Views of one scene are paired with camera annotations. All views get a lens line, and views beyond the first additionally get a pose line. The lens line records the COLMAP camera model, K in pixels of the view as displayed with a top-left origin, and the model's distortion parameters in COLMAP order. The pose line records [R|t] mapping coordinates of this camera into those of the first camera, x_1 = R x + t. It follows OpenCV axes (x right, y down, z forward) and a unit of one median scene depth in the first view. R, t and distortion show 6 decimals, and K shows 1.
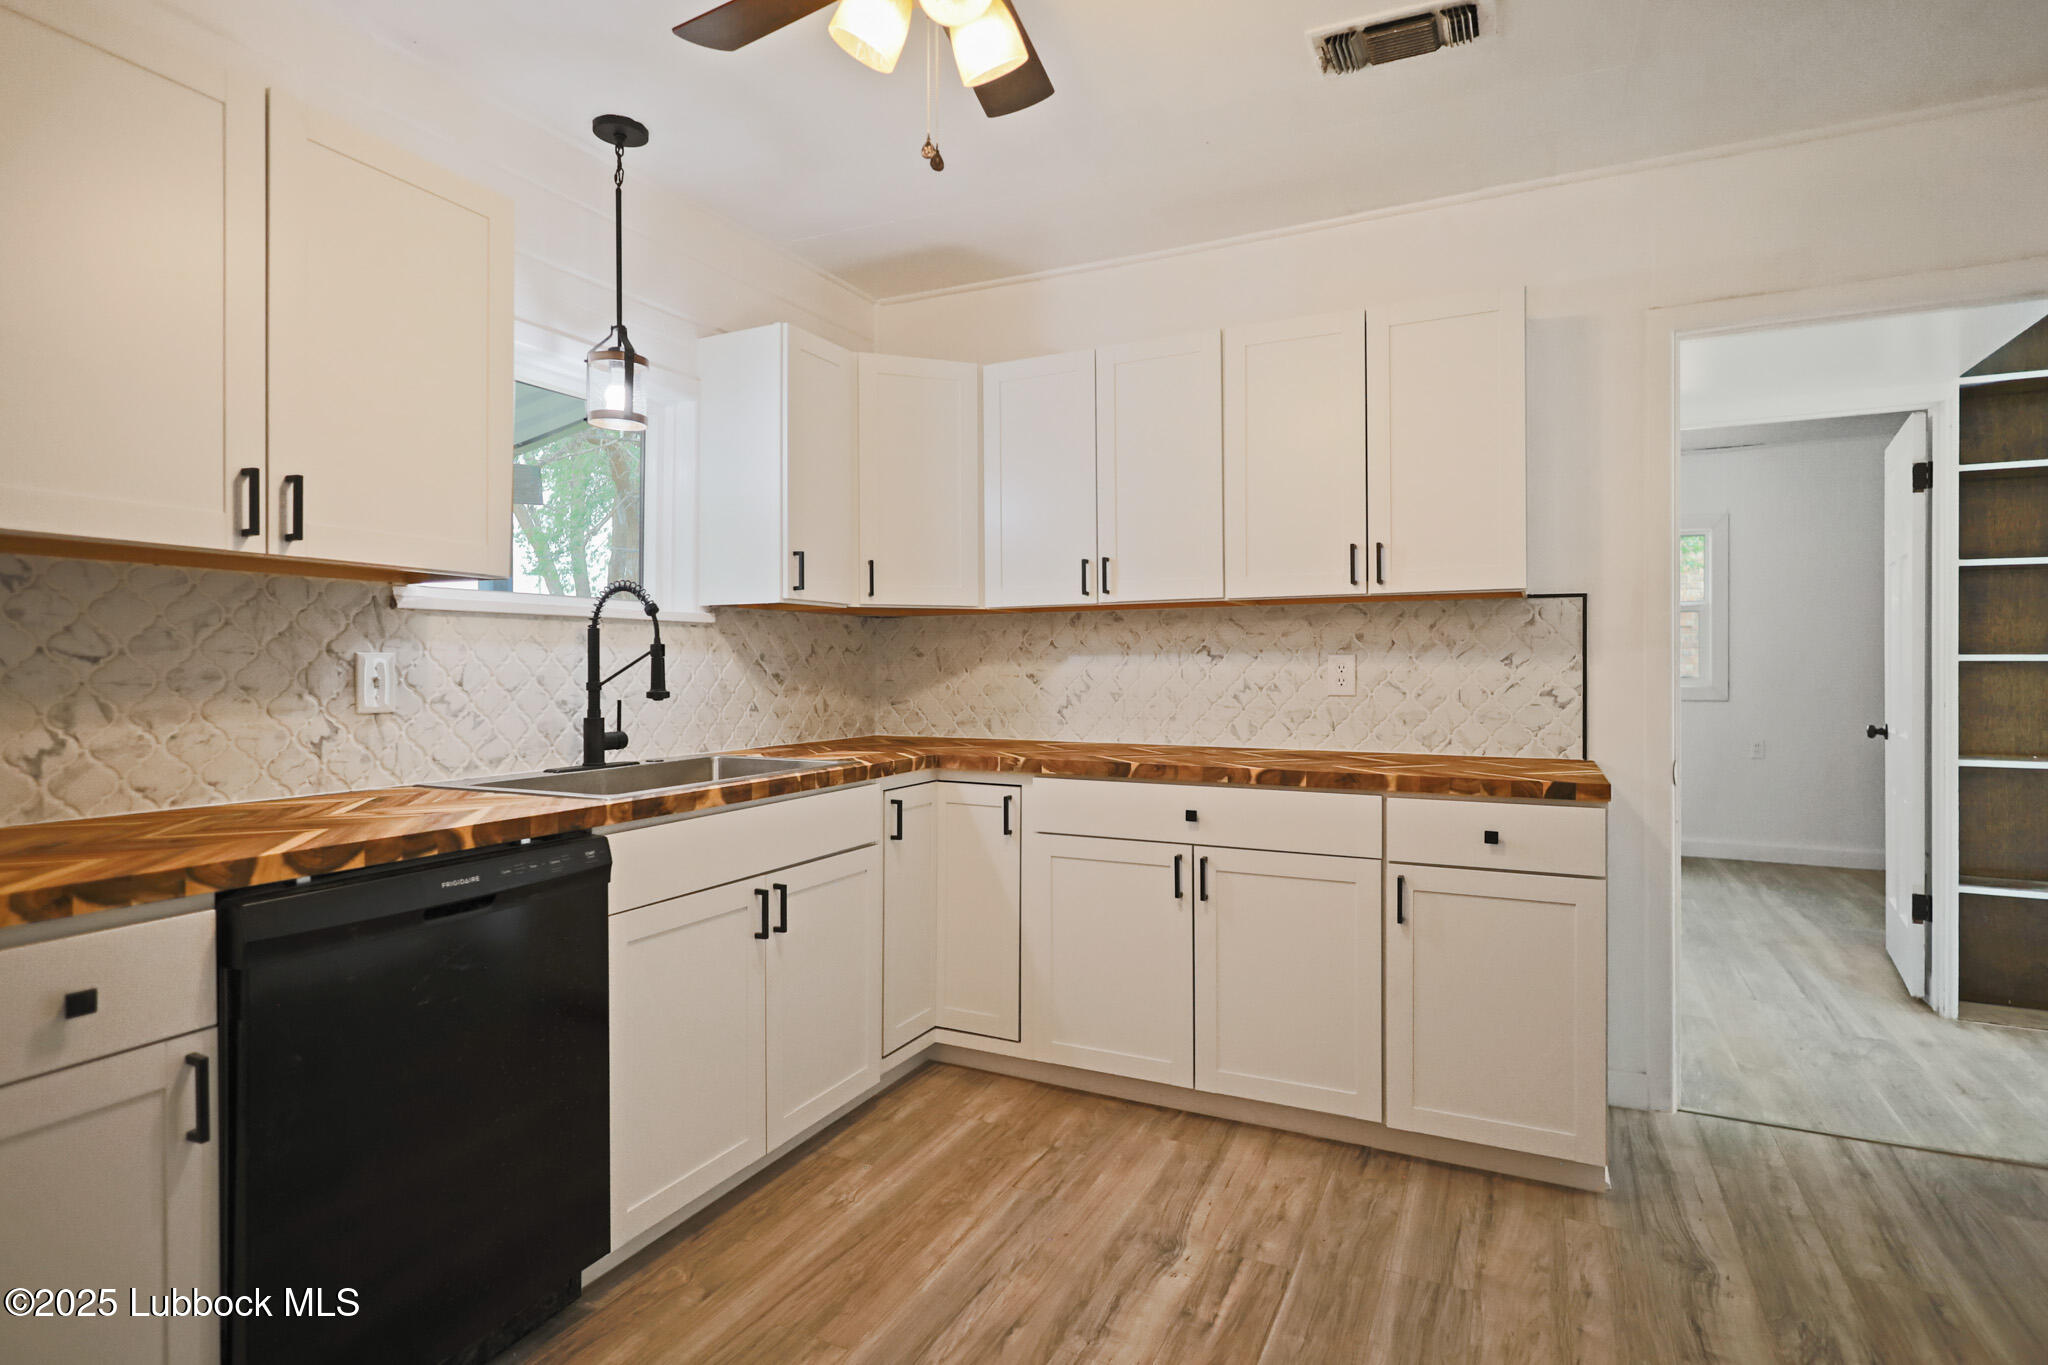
lens RADIAL K [[1038.9, 0, 1016.6], [0, 1038.9, 666.4], [0, 0, 1]] dist [-0.000765, 0.000237]
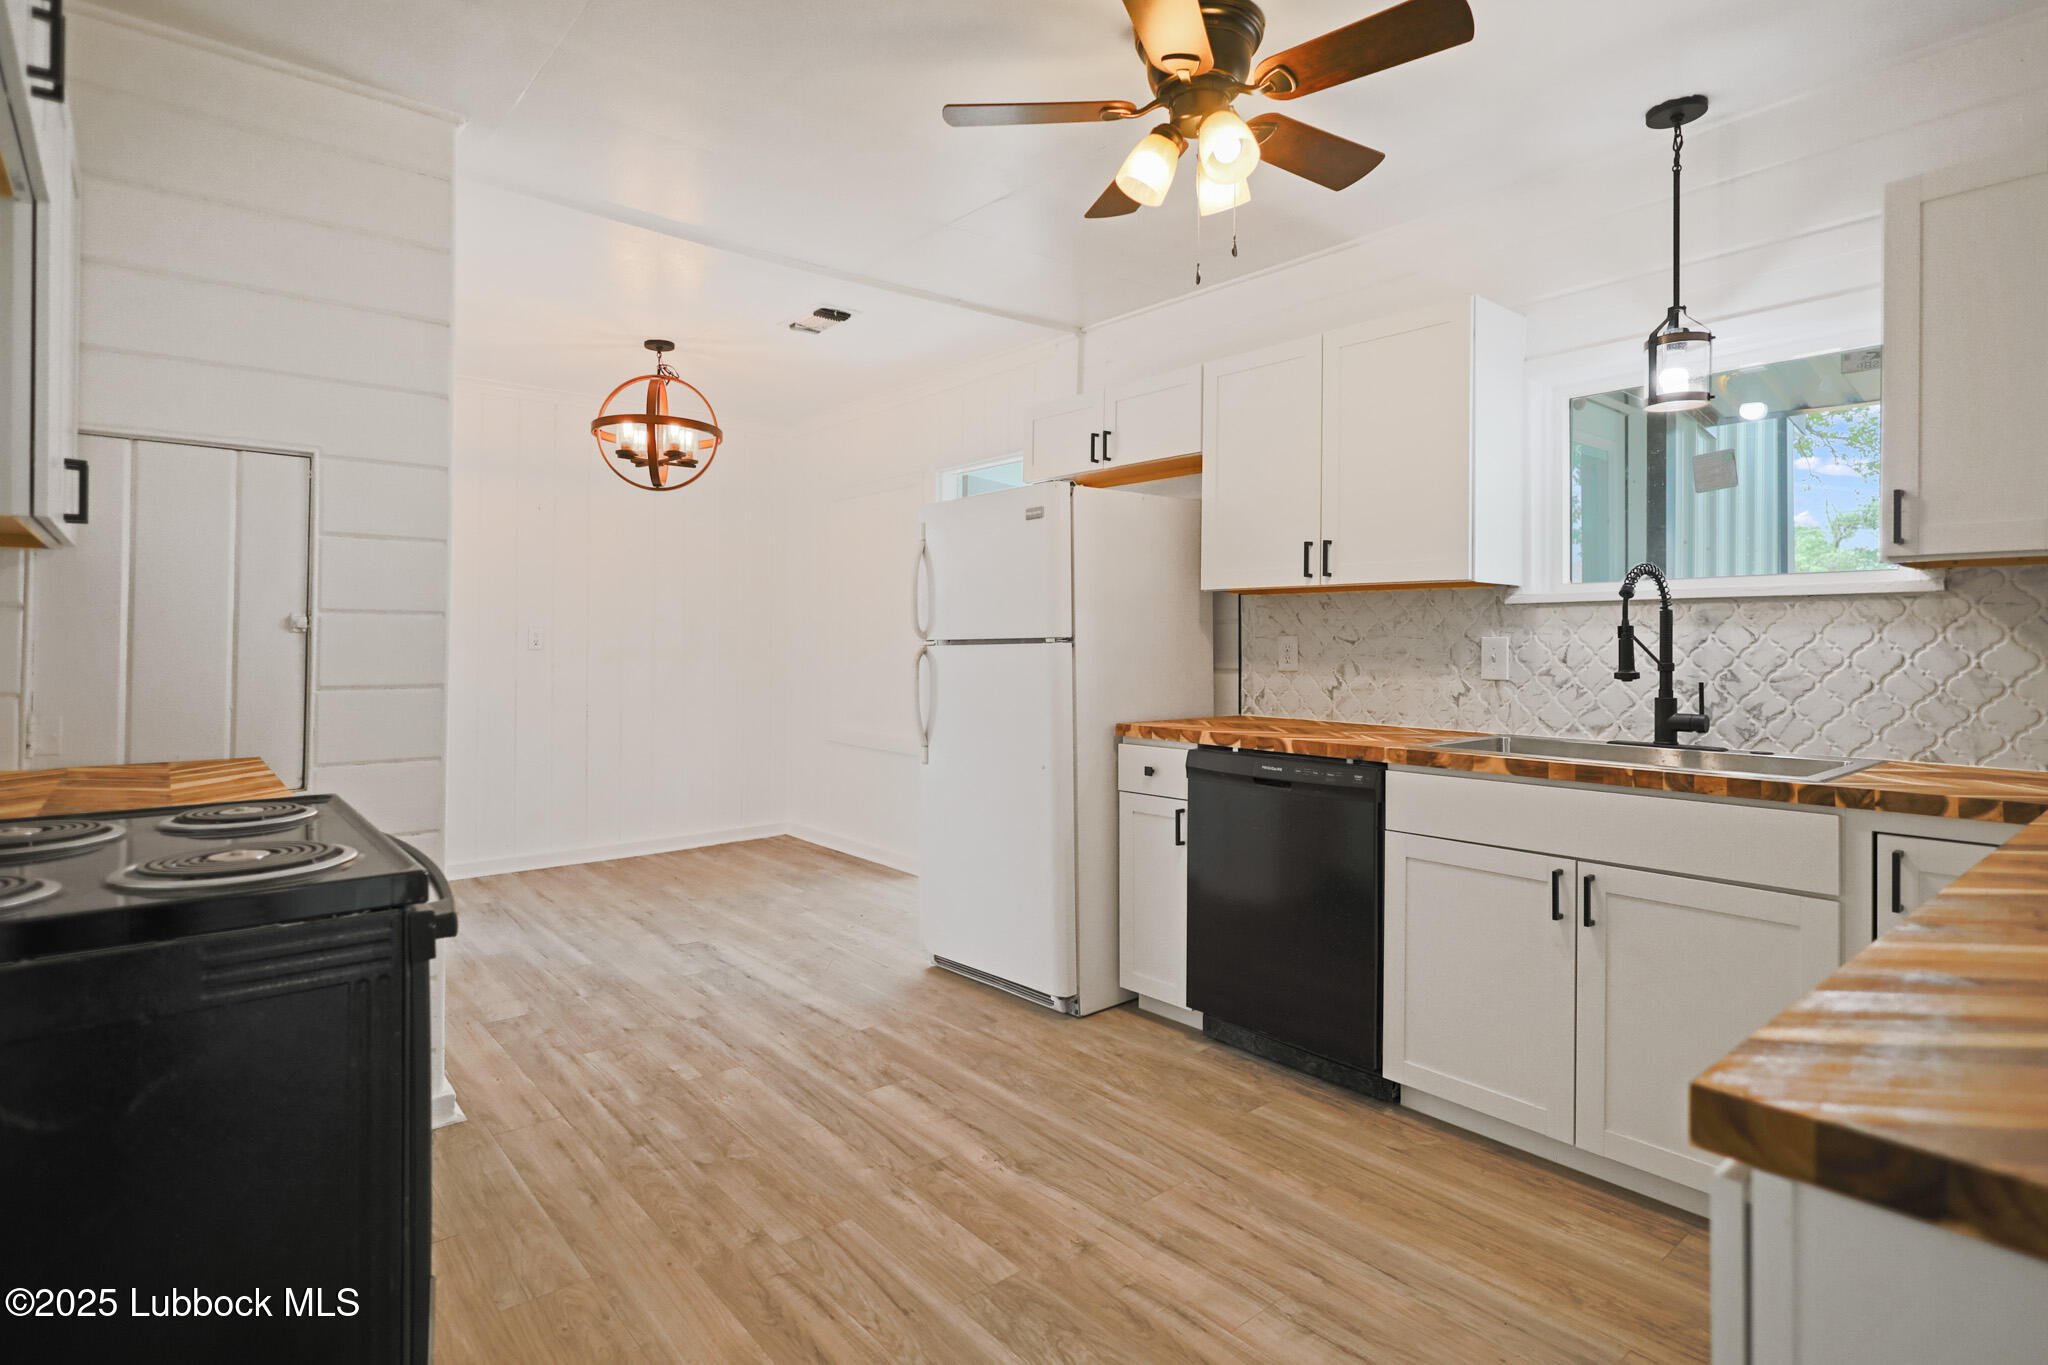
lens RADIAL K [[1038.9, 0, 1030.3], [0, 1038.9, 635.4], [0, 0, 1]] dist [-0.000765, 0.000237]
pose [[-0.391853, -0.005980, -0.920008, 0.851680], [-0.003949, 0.999981, -0.004818, -0.005560], [0.920019, 0.001745, -0.391869, 0.896052]]
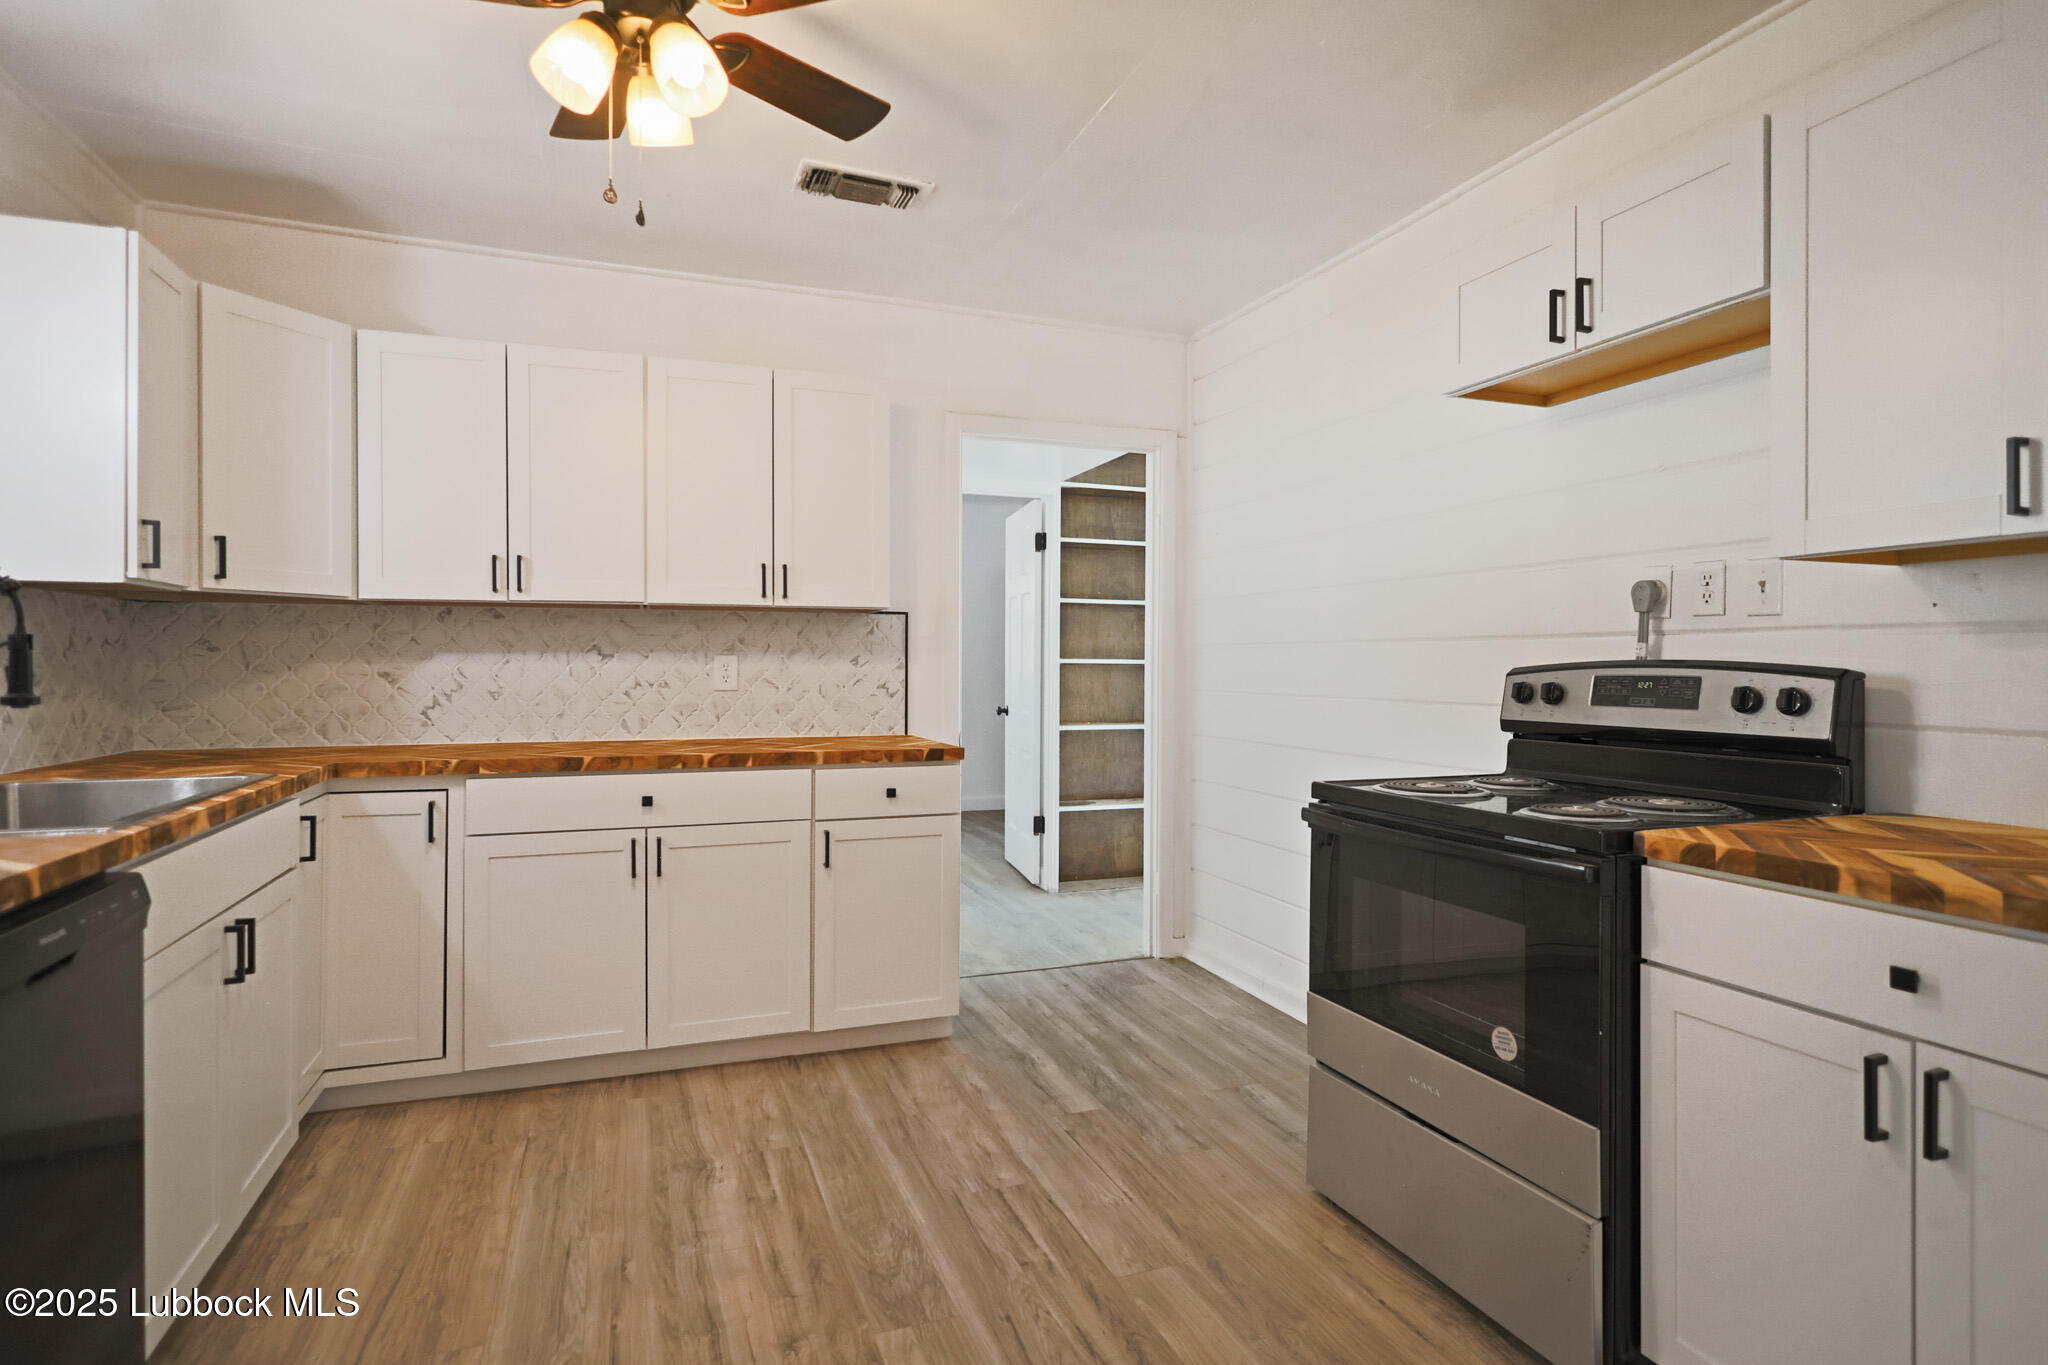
lens RADIAL K [[1038.9, 0, 1010.5], [0, 1038.9, 667.7], [0, 0, 1]] dist [-0.000765, 0.000237]
pose [[0.694588, 0.001513, 0.719406, -0.403903], [-0.003710, 0.999992, 0.001478, -0.000543], [-0.719398, -0.003696, 0.694588, -0.046915]]
